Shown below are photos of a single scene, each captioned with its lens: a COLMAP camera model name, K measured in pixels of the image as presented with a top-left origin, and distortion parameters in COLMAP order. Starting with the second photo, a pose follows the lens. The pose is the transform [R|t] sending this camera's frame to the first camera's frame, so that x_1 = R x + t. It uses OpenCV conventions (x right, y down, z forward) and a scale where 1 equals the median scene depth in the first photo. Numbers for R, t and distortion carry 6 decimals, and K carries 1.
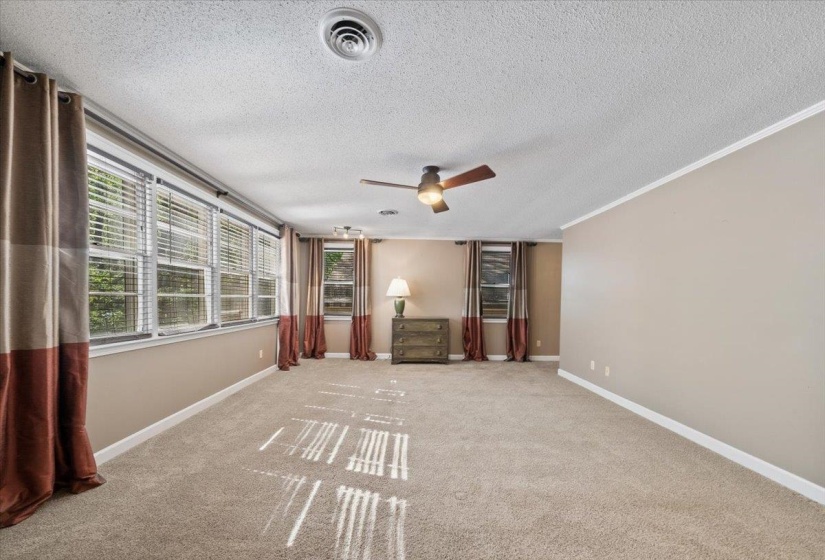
lens RADIAL K [[282.3, 0, 409.7], [0, 282.3, 281.8], [0, 0, 1]] dist [-0.005210, -0.000081]
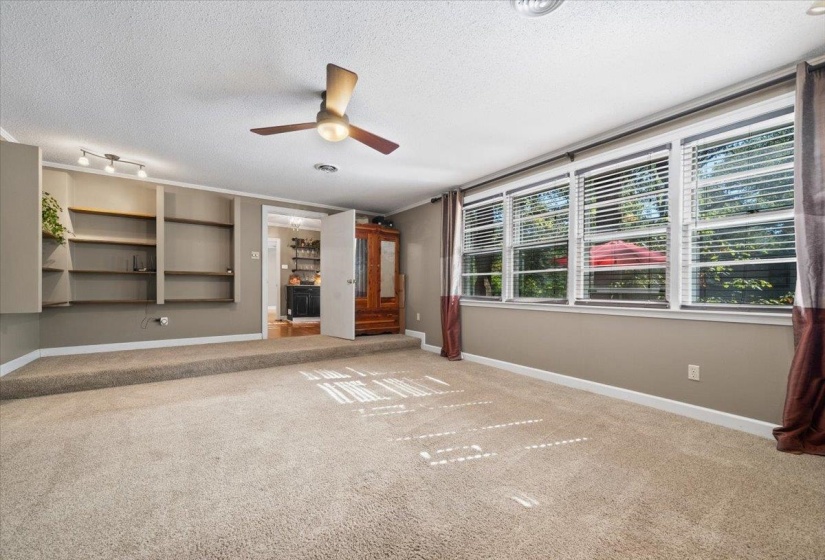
lens RADIAL K [[333.1, 0, 409.2], [0, 333.1, 279.7], [0, 0, 1]] dist [-0.001218, 0.000039]
pose [[-0.826407, -0.033227, -0.562092, 0.469093], [0.022386, 0.995529, -0.091762, 0.227938], [0.562628, -0.088416, -0.821969, 2.148555]]
